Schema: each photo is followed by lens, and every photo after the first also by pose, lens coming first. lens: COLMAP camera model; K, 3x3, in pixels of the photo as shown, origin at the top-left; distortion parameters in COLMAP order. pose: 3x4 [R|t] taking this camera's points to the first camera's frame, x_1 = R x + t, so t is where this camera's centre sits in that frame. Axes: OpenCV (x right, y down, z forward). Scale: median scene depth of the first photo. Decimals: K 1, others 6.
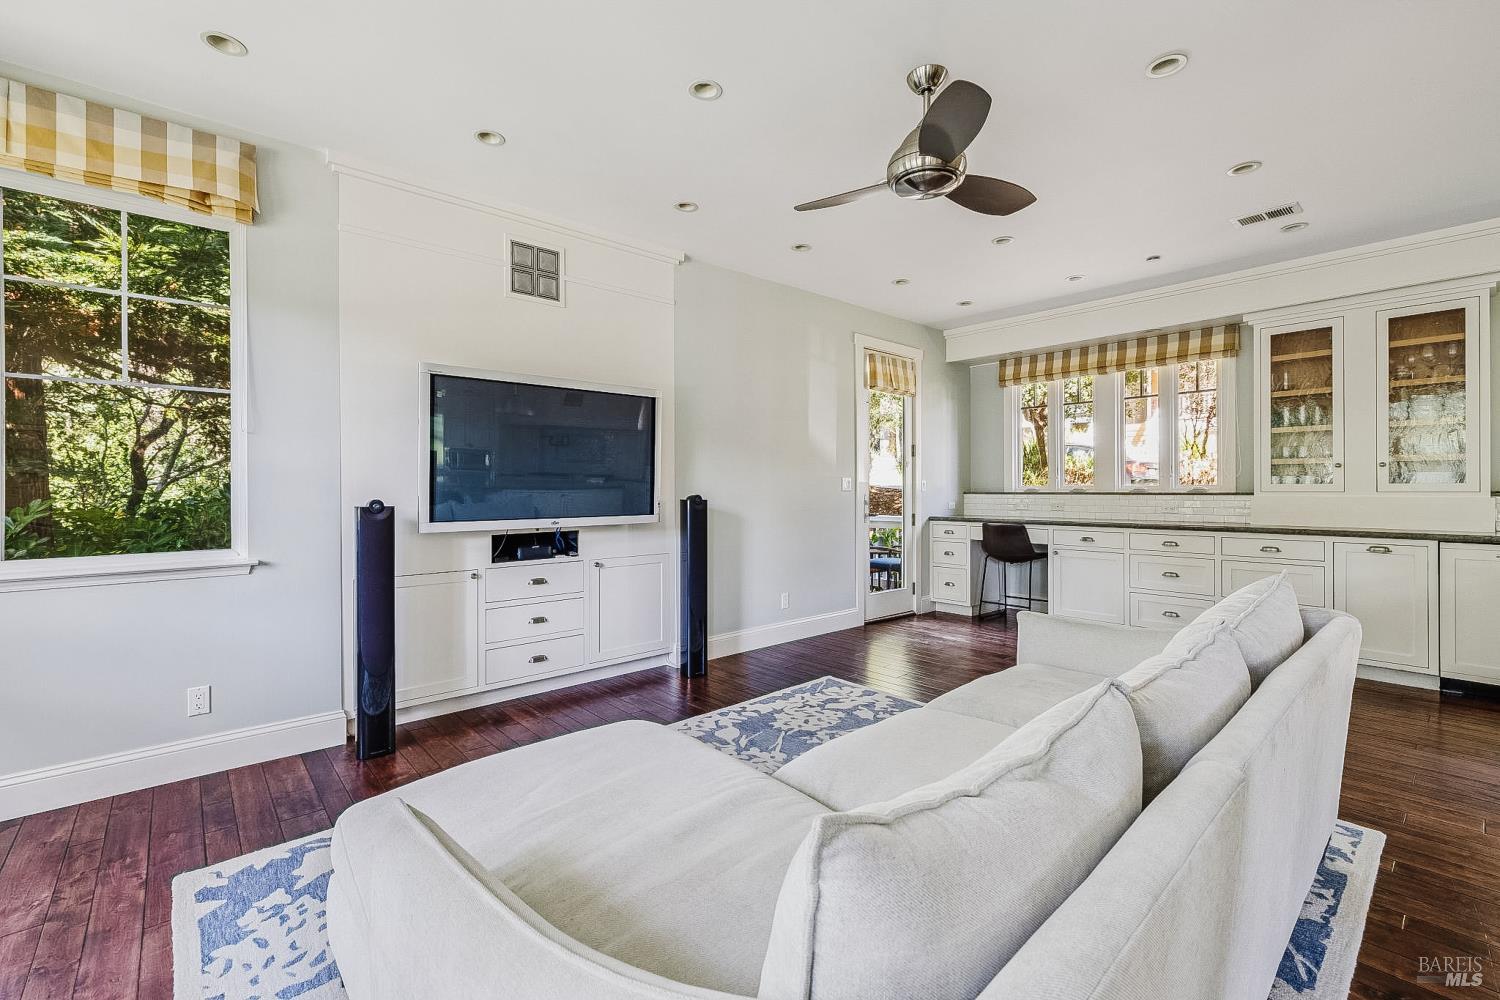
lens RADIAL K [[650.4, 0, 740.6], [0, 650.4, 486.2], [0, 0, 1]] dist [0.002597, 0.000031]
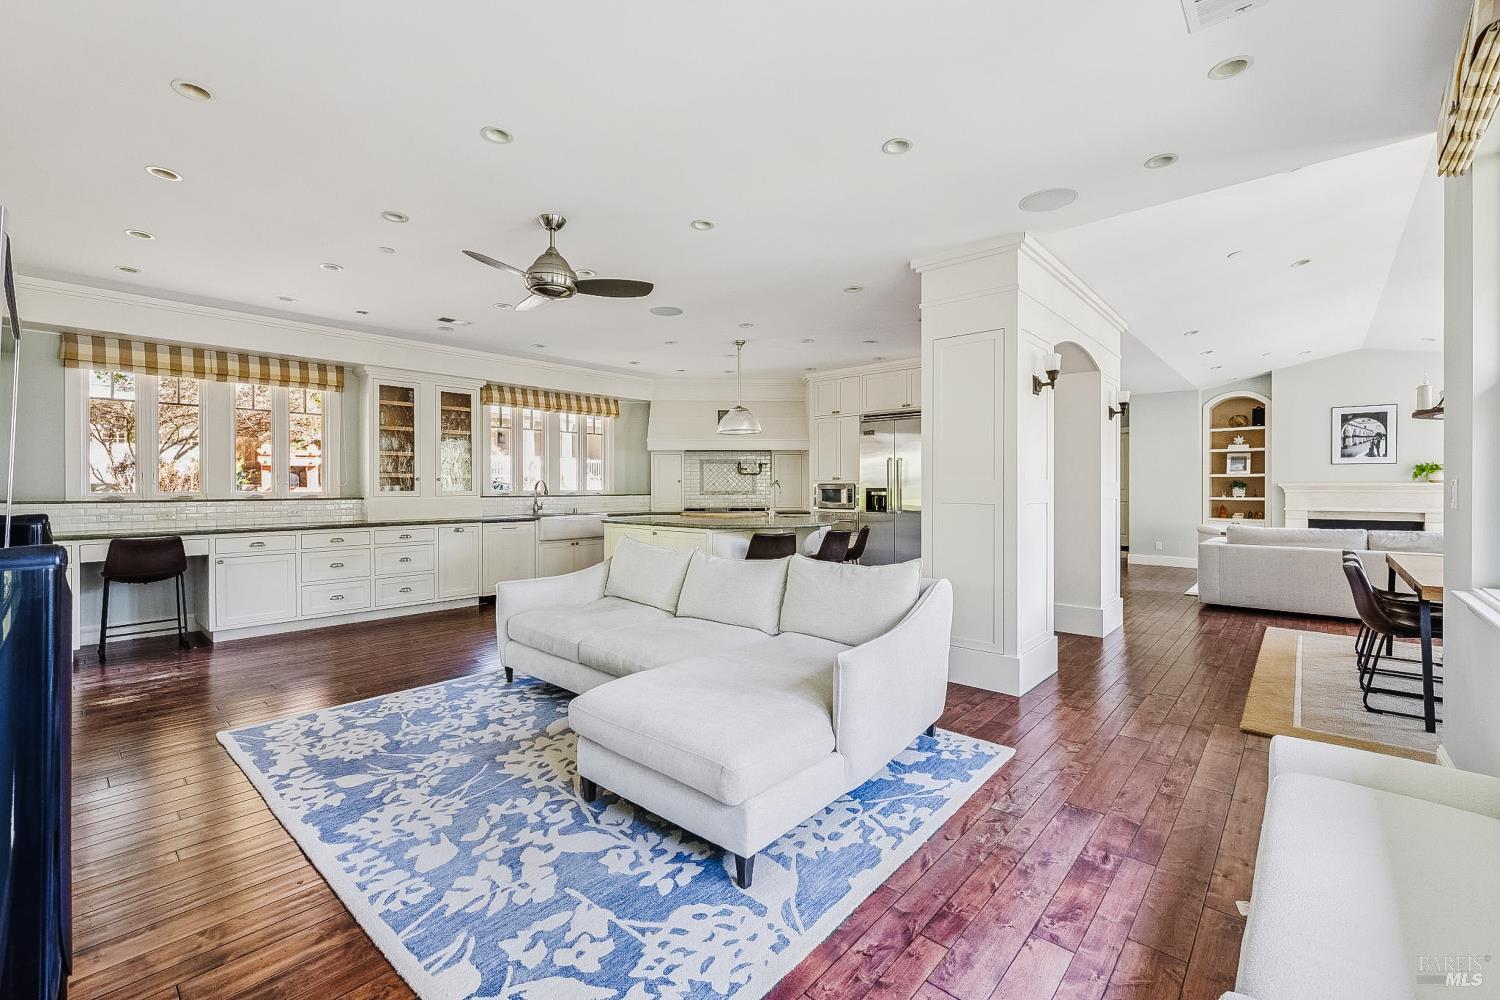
lens RADIAL K [[617.6, 0, 747.8], [0, 617.6, 488.7], [0, 0, 1]] dist [-0.000238, -0.000156]
pose [[-0.116961, -0.000378, 0.993136, -0.676228], [-0.002789, 0.999996, 0.000052, -0.012365], [-0.993133, -0.002763, -0.116962, 0.421529]]
